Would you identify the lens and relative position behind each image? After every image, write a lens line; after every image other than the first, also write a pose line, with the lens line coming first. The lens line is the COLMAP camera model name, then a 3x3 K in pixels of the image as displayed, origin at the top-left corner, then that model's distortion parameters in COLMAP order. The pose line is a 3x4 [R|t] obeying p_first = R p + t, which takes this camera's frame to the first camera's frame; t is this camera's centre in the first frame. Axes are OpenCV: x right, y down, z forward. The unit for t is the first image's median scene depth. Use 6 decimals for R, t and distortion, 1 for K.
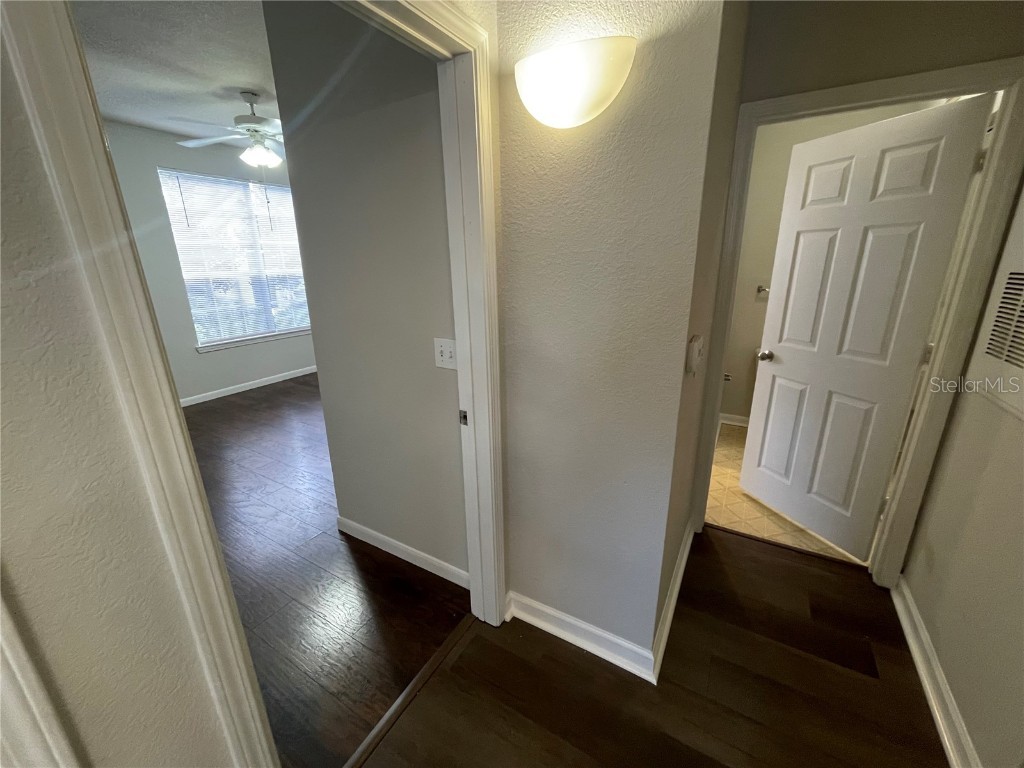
lens RADIAL K [[411.3, 0, 511.3], [0, 411.3, 382.9], [0, 0, 1]] dist [-0.003776, -0.000337]
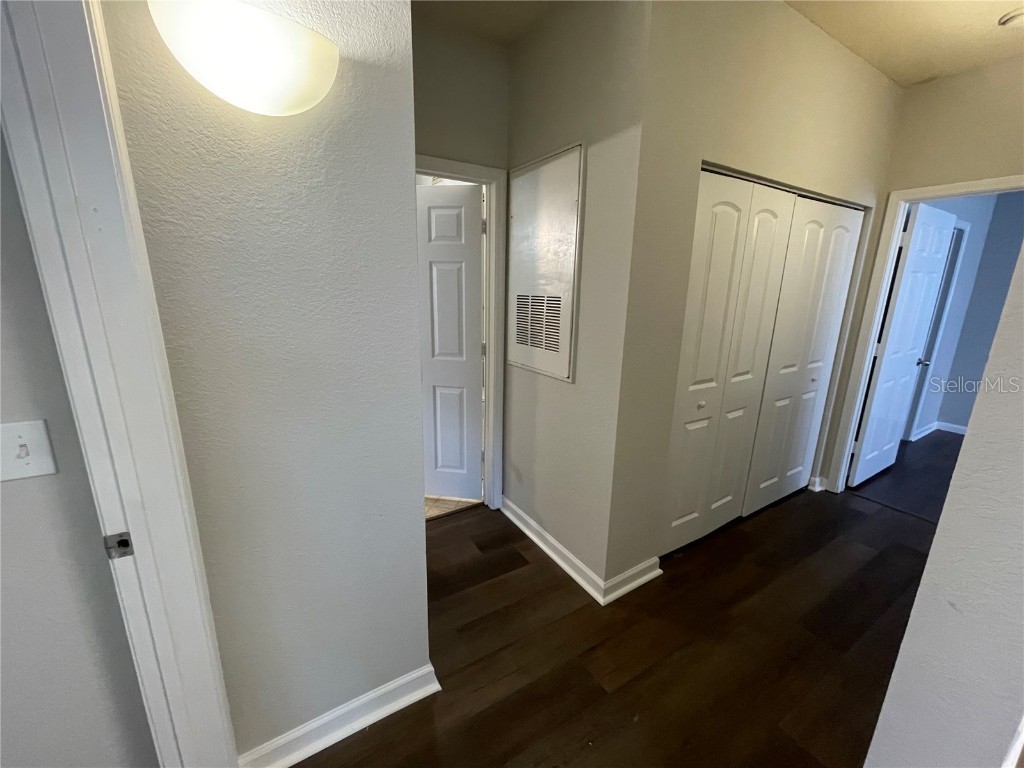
lens RADIAL K [[411.3, 0, 510.9], [0, 411.3, 383.6], [0, 0, 1]] dist [-0.003776, -0.000337]
pose [[0.462588, -0.187943, 0.866424, -0.283703], [0.237665, 0.967791, 0.083041, -0.046761], [-0.854124, 0.167505, 0.492356, 0.193163]]
